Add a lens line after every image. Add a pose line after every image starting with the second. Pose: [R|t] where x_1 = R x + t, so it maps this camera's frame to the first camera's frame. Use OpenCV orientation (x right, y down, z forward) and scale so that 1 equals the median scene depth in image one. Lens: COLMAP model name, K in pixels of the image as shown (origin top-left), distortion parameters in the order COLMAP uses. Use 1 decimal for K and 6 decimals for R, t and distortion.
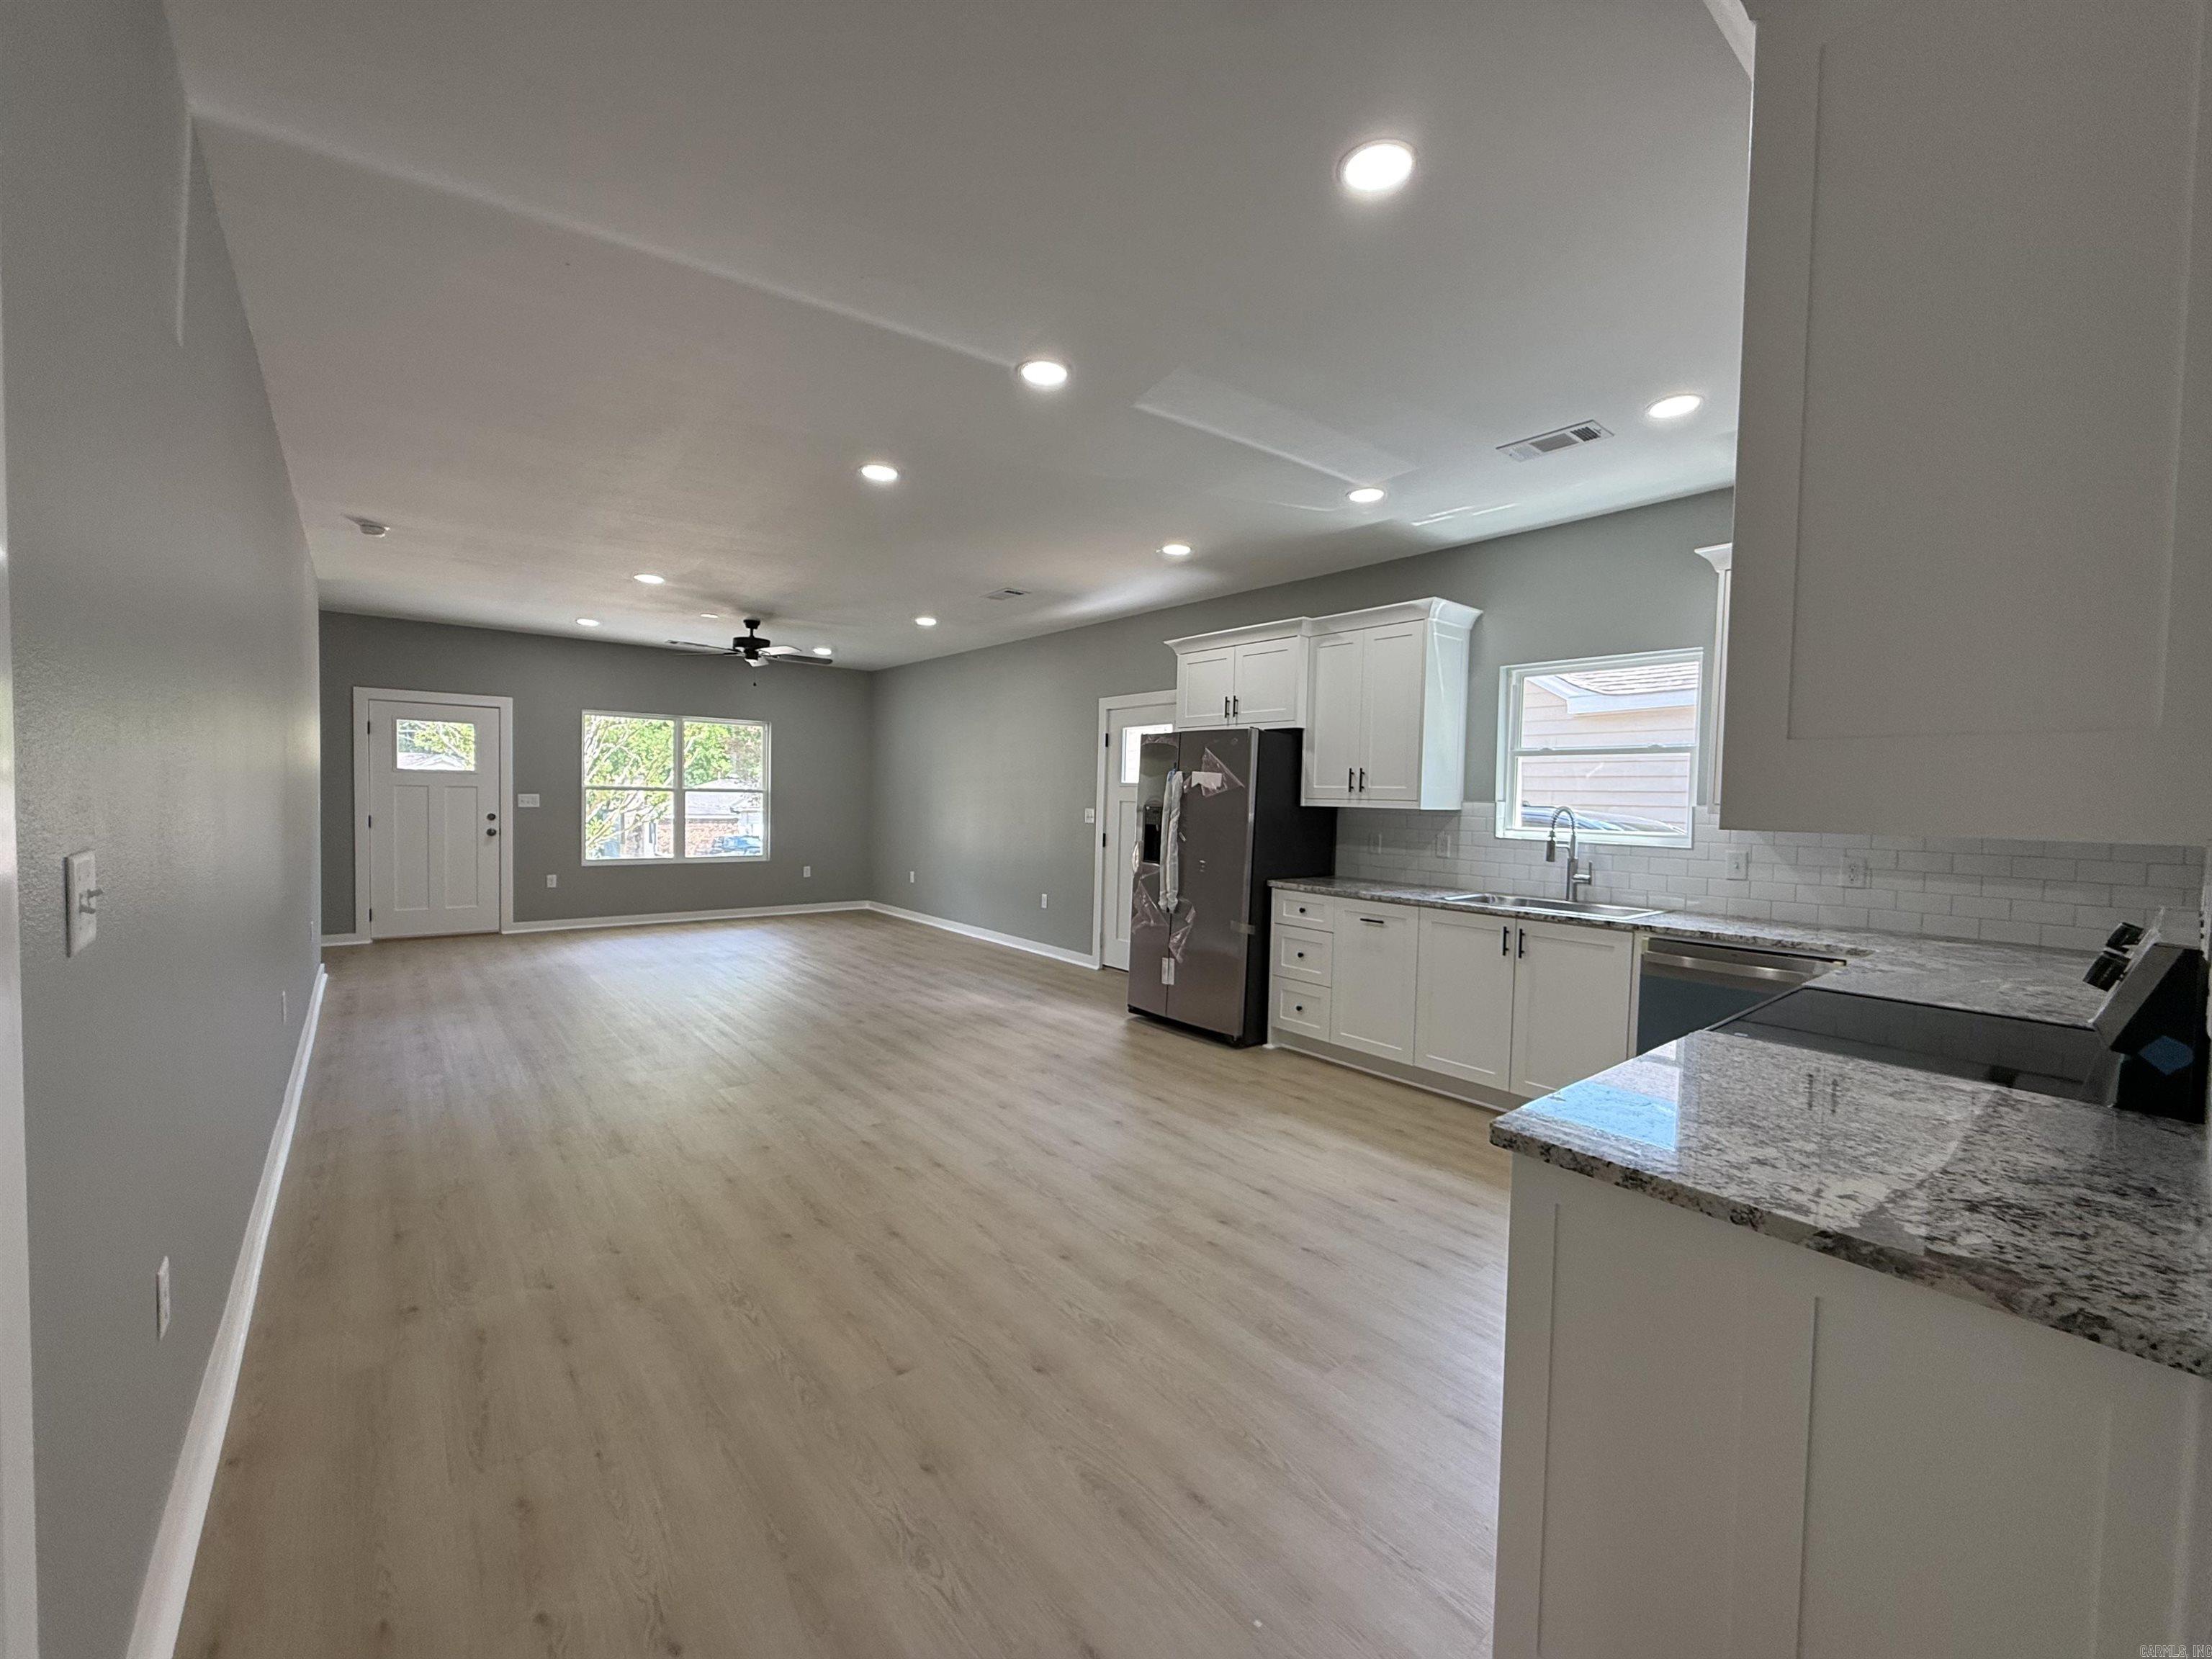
lens RADIAL K [[883.5, 0, 1085.4], [0, 883.5, 832.4], [0, 0, 1]] dist [-0.002574, 0.000770]
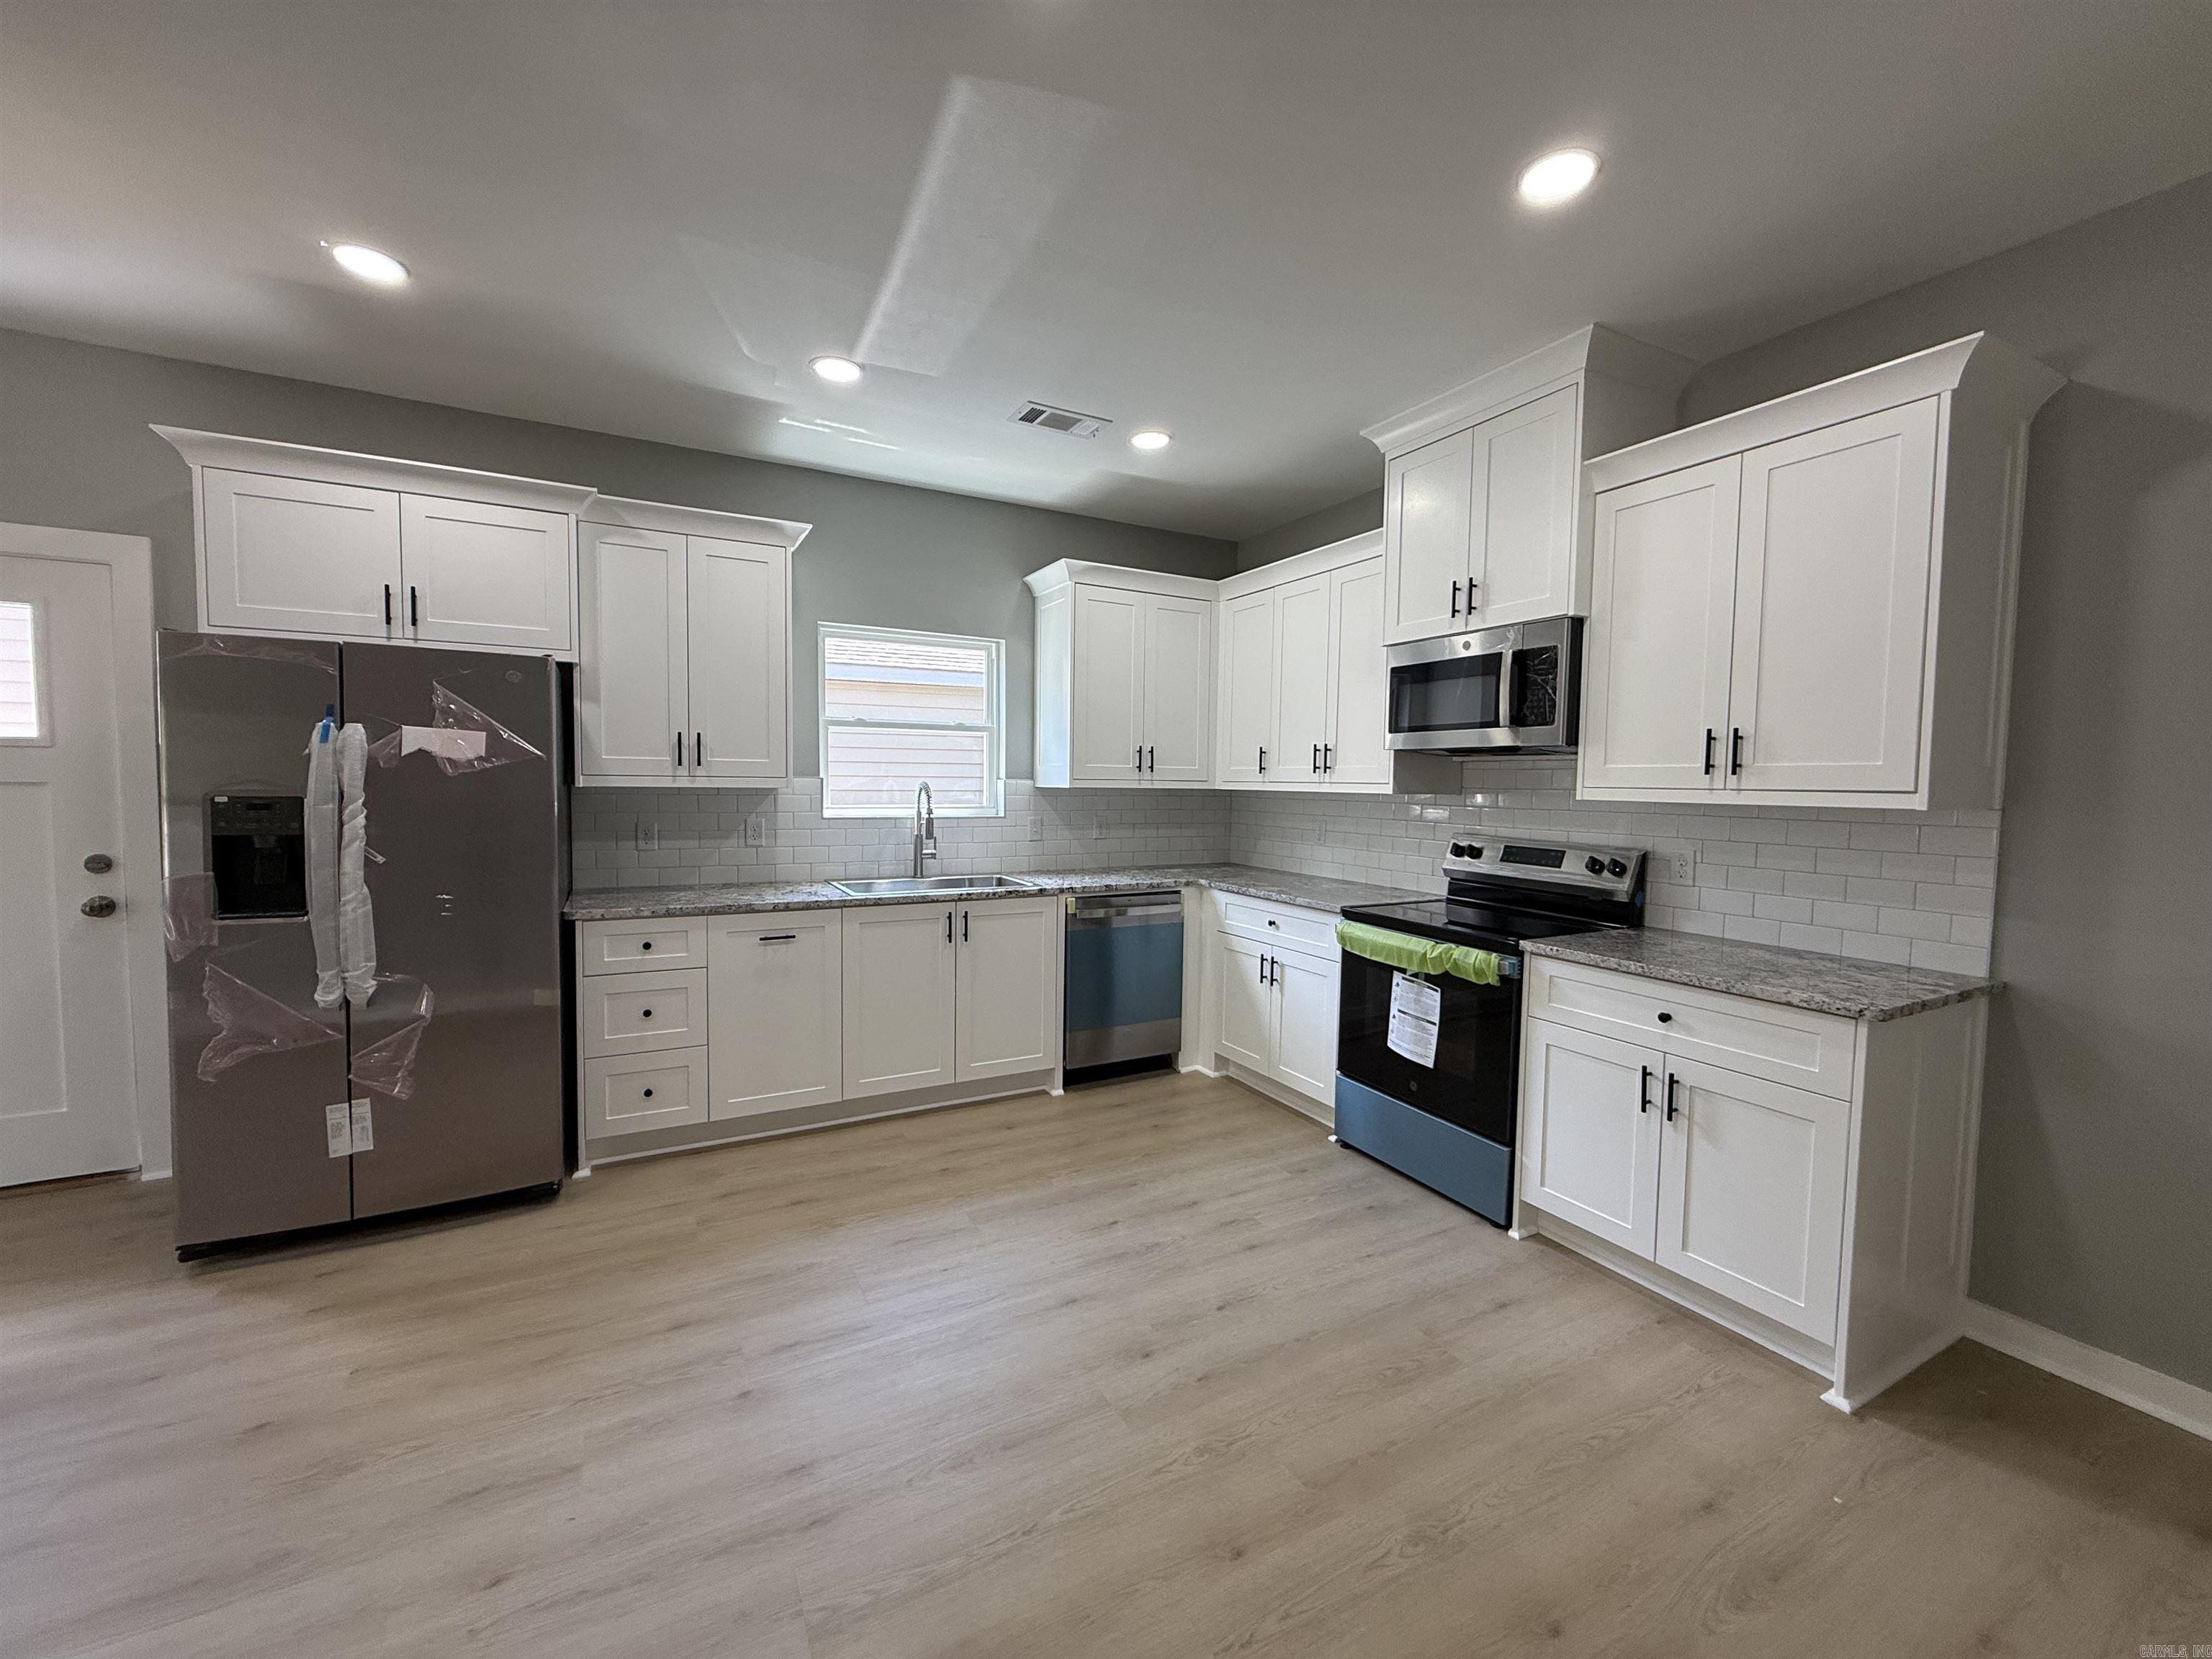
lens RADIAL K [[883.5, 0, 1107.2], [0, 883.5, 827.4], [0, 0, 1]] dist [-0.002574, 0.000770]
pose [[0.180929, -0.070386, 0.980974, -0.361974], [0.034128, 0.997284, 0.065262, -0.033796], [-0.982904, 0.021671, 0.182840, 0.586697]]
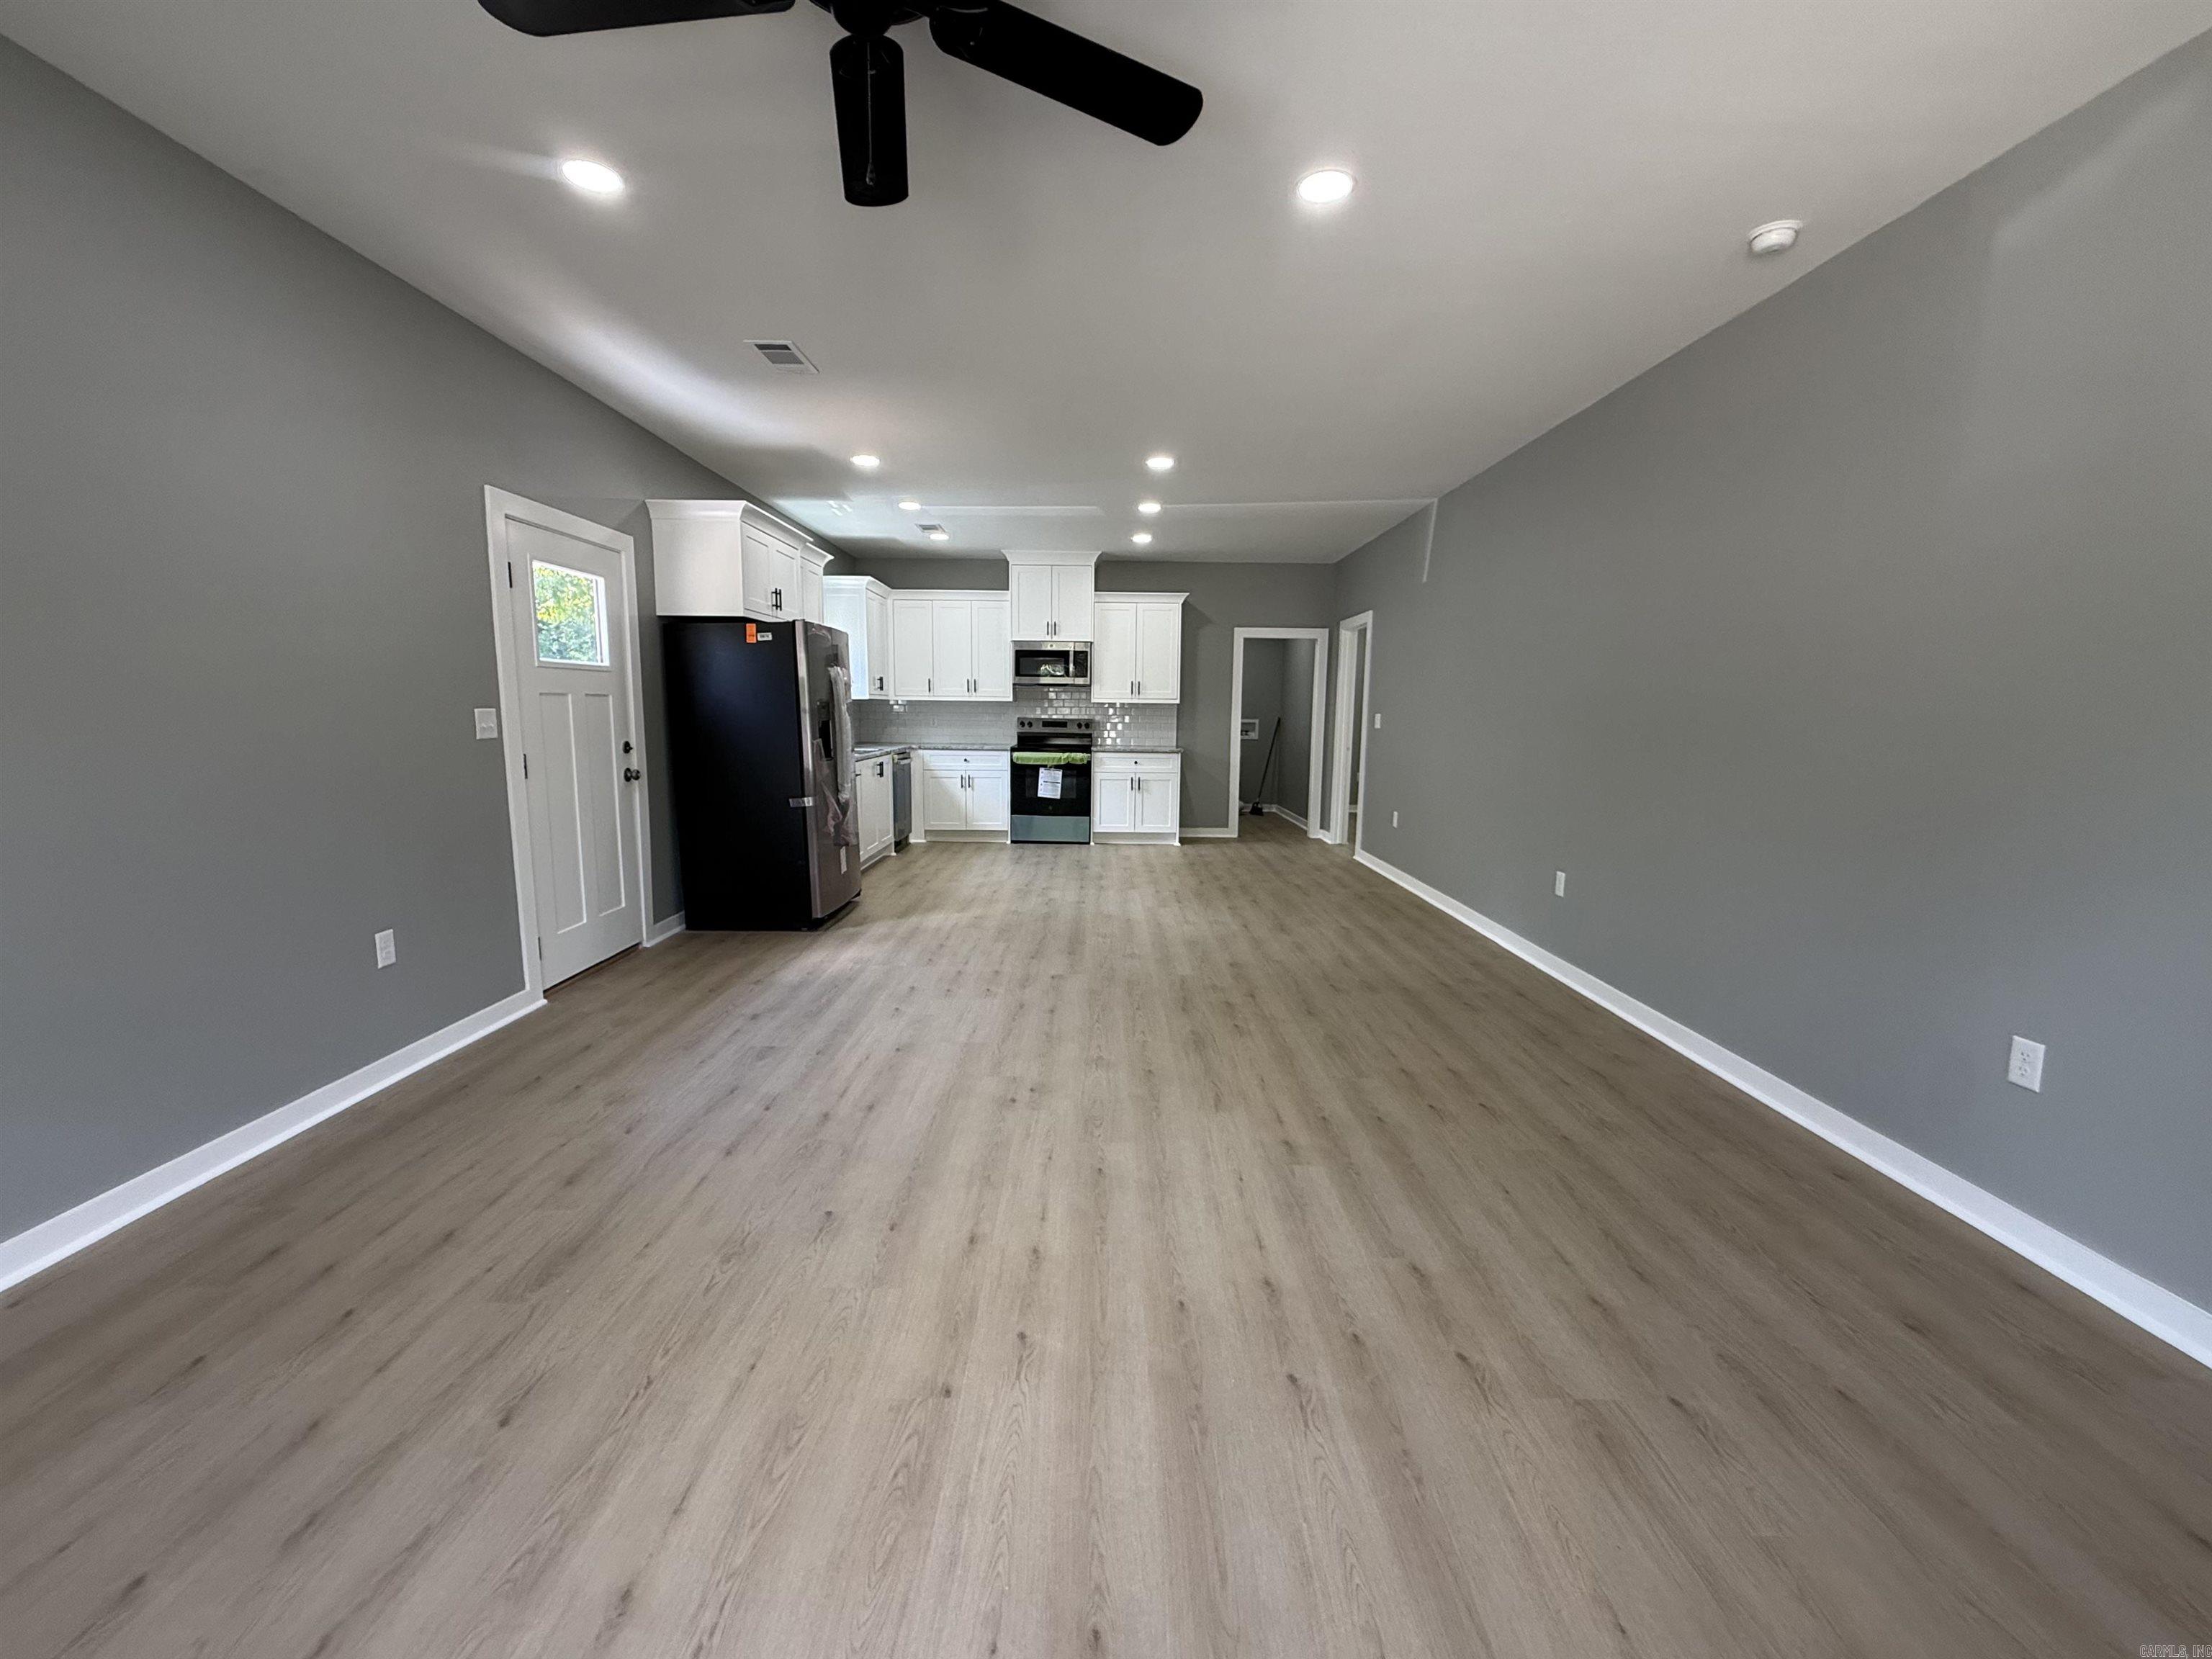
lens RADIAL K [[883.5, 0, 1099.2], [0, 883.5, 824.6], [0, 0, 1]] dist [-0.002574, 0.000770]
pose [[-0.787059, -0.108677, 0.607230, -0.775402], [0.000809, 0.984177, 0.177188, -0.069632], [-0.616878, 0.139949, -0.774517, 1.603287]]
